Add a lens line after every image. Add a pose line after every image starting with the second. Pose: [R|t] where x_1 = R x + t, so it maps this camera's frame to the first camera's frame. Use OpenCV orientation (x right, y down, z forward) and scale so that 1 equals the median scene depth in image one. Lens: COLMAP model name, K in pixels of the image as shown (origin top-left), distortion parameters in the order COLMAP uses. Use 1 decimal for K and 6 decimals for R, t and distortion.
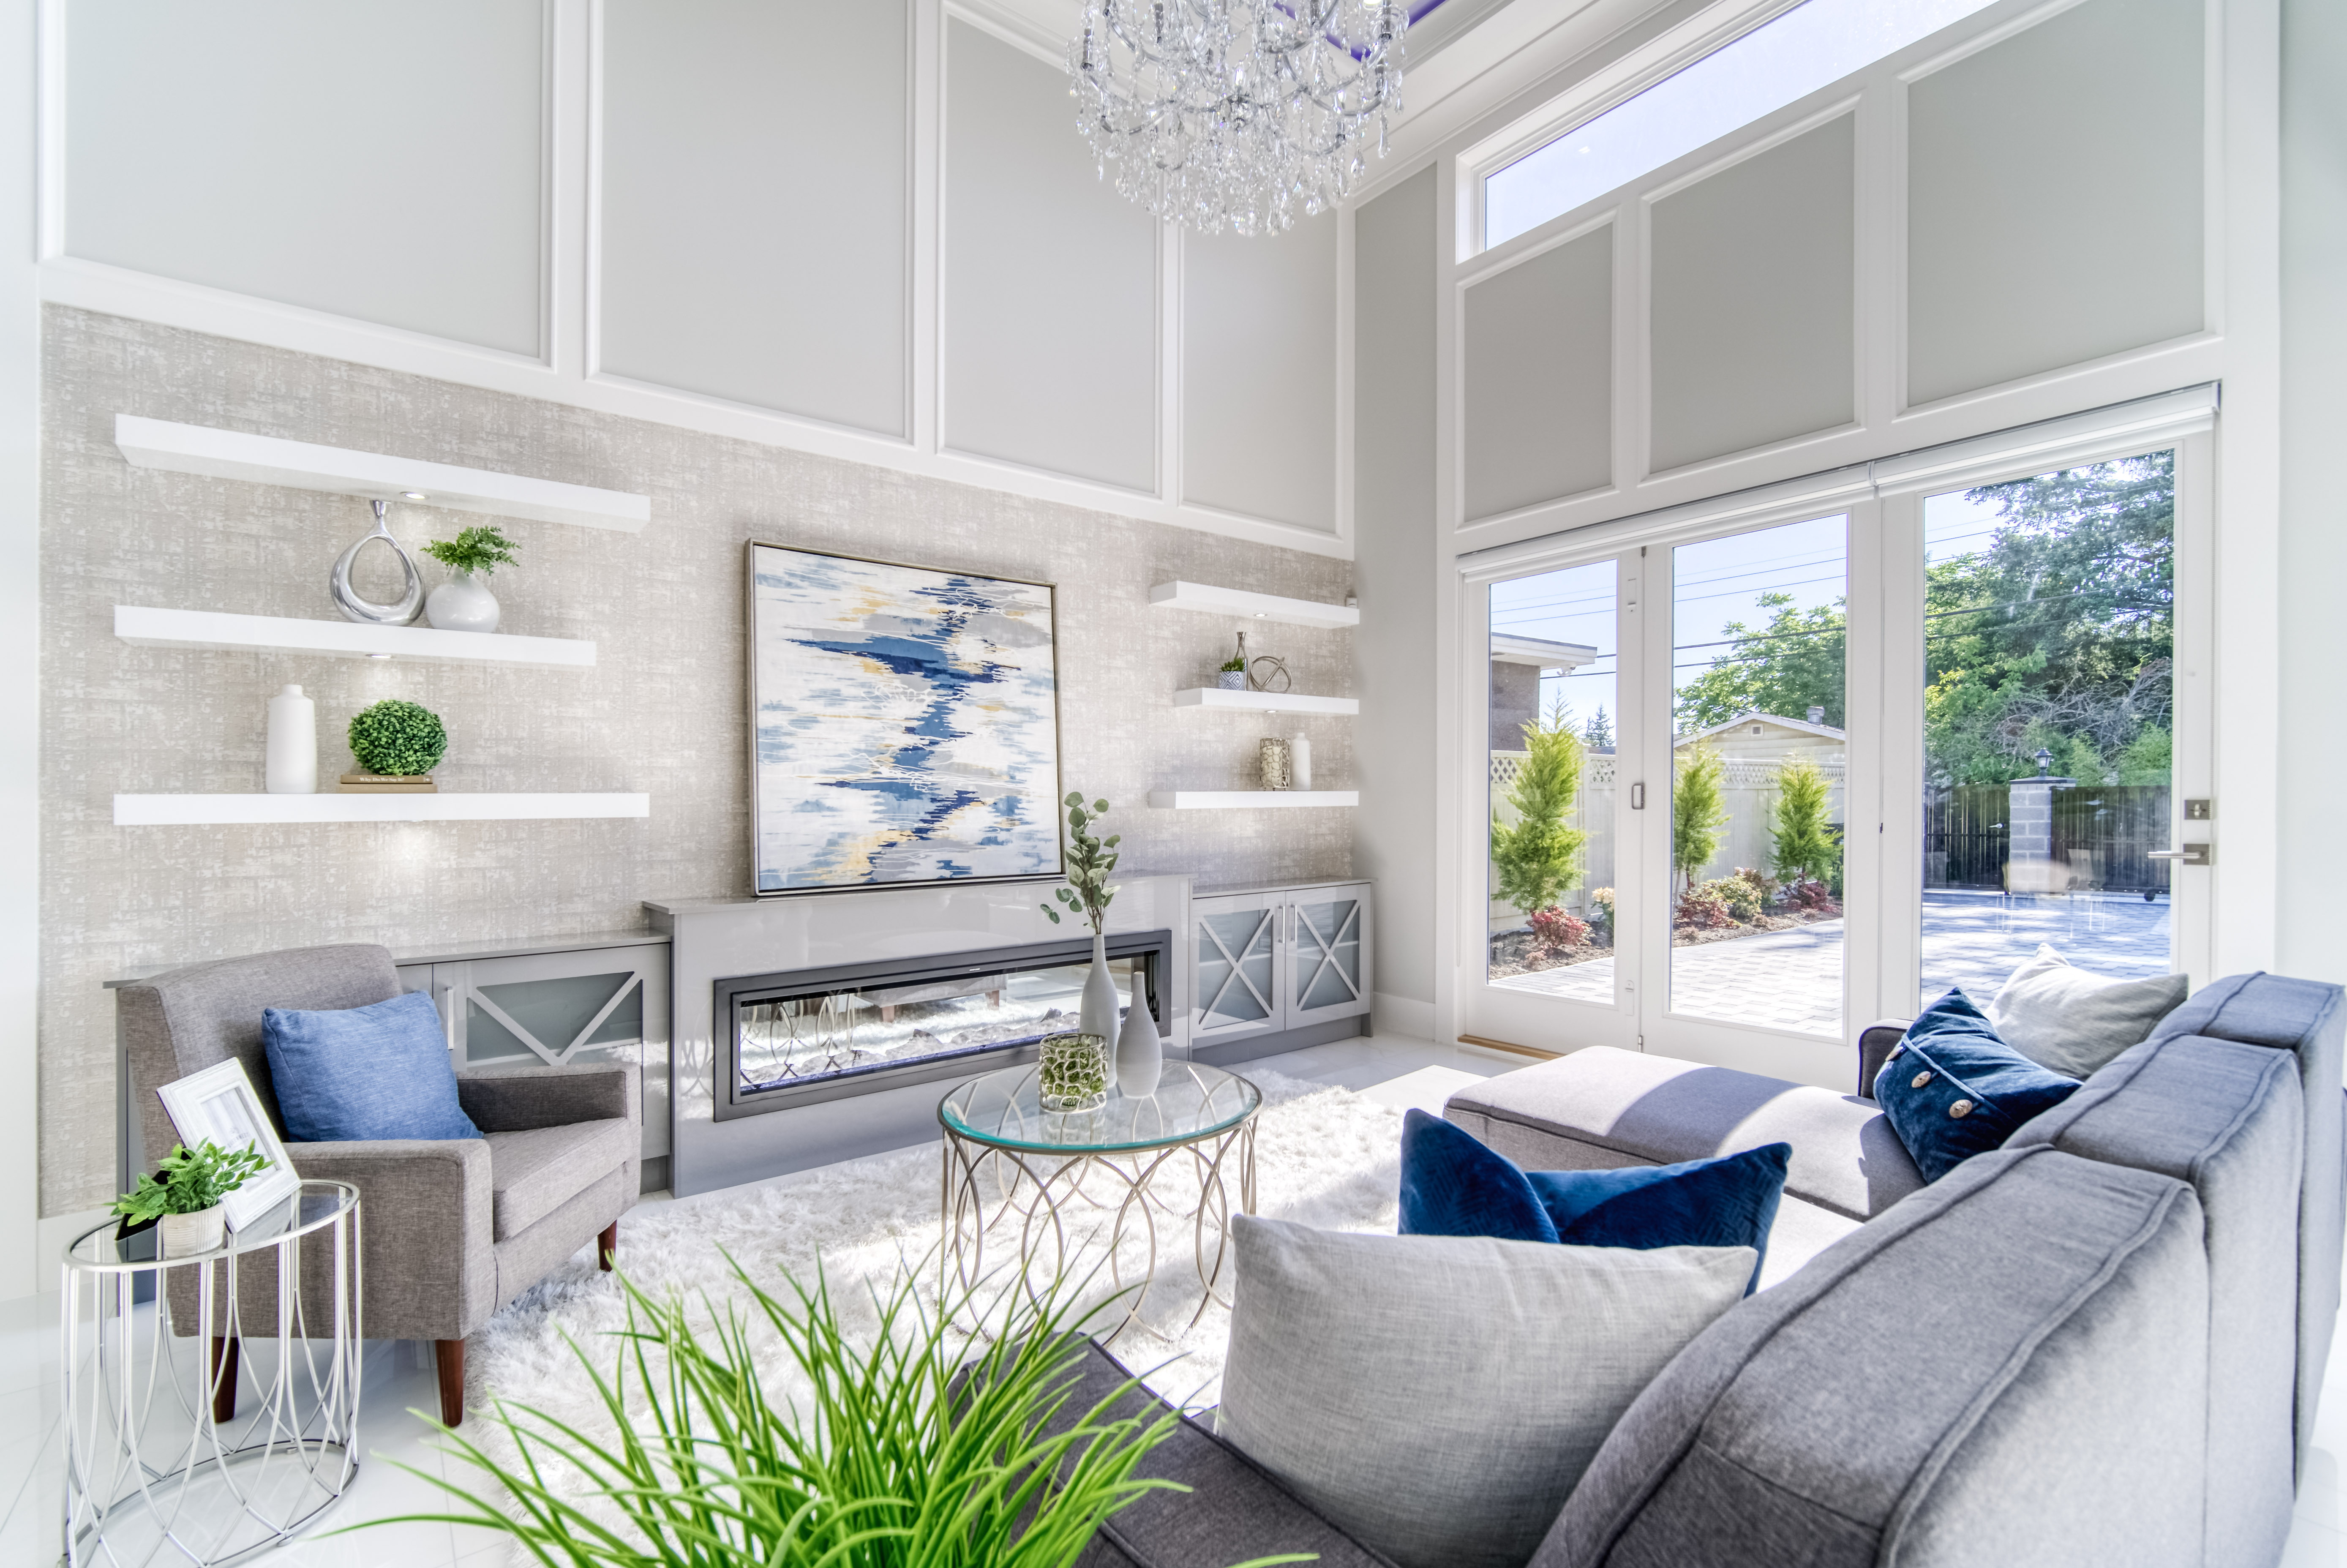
lens RADIAL K [[1033.9, 0, 1194.8], [0, 1033.9, 808.8], [0, 0, 1]] dist [-0.009476, -0.000929]
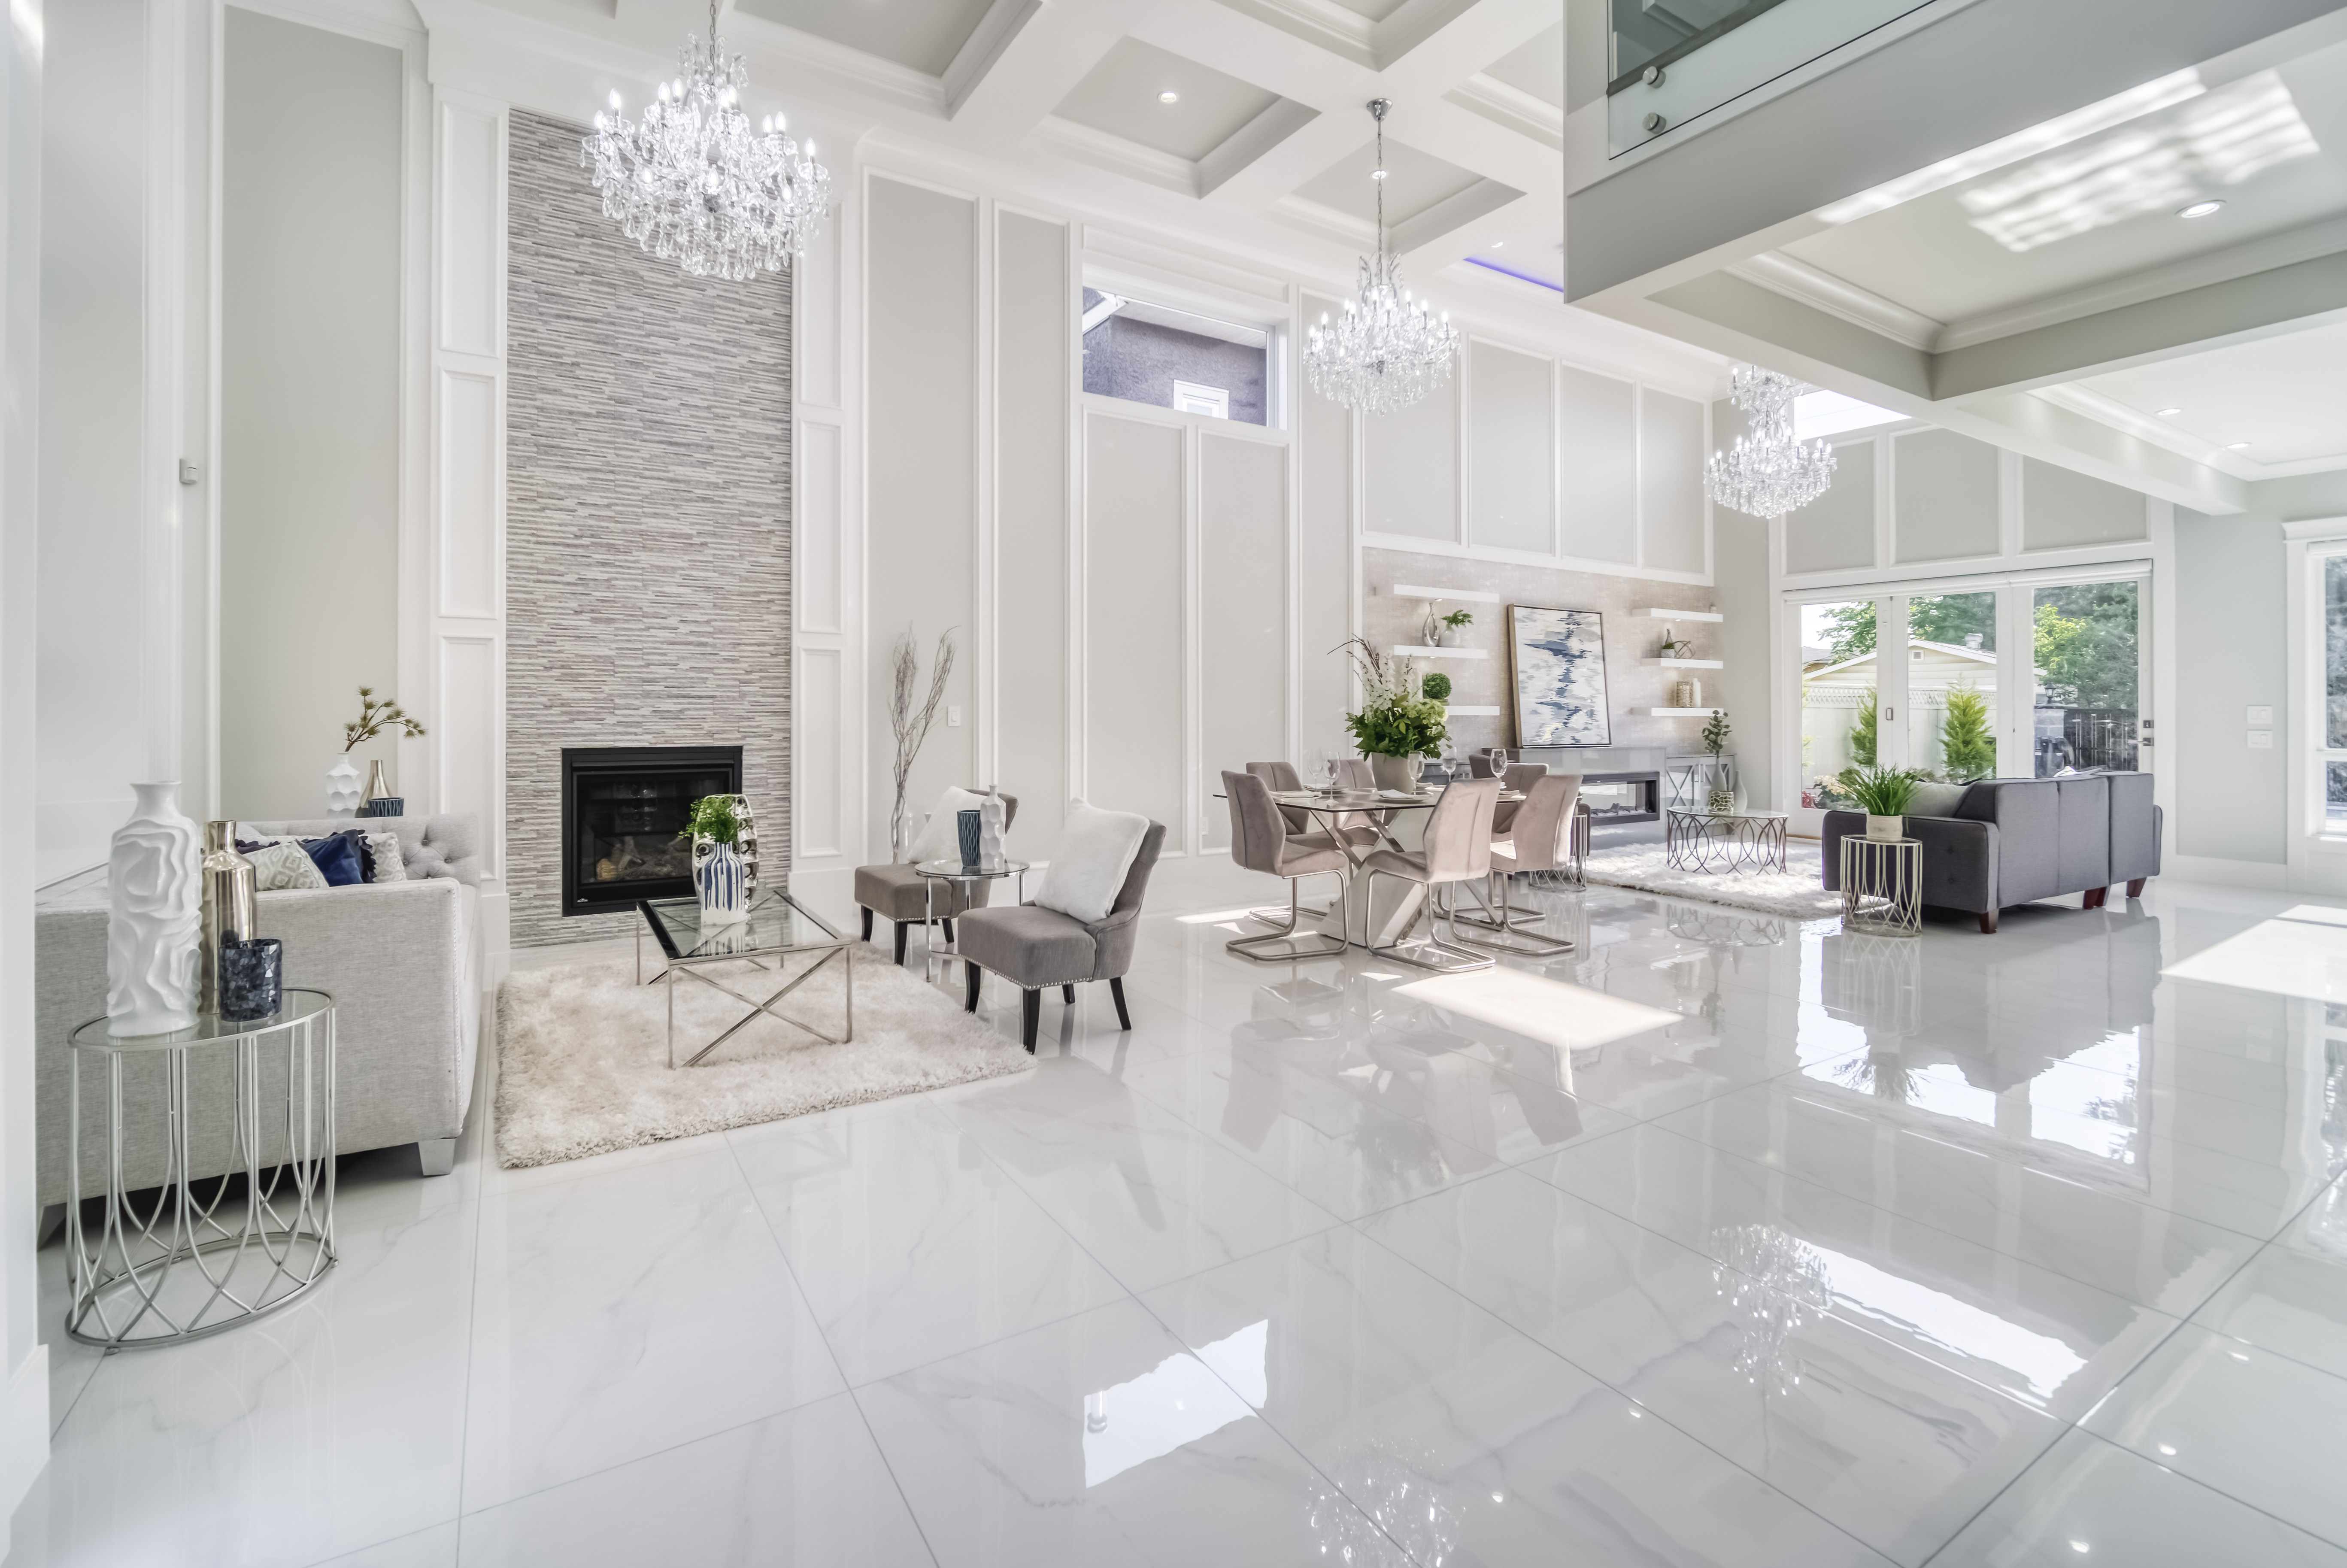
lens RADIAL K [[1039.4, 0, 1141.0], [0, 1039.4, 692.0], [0, 0, 1]] dist [-0.006264, -0.000319]
pose [[0.990944, 0.013996, -0.133543, -0.878575], [-0.017120, 0.999605, -0.022270, 0.019095], [0.133179, 0.024354, 0.990793, -1.424442]]
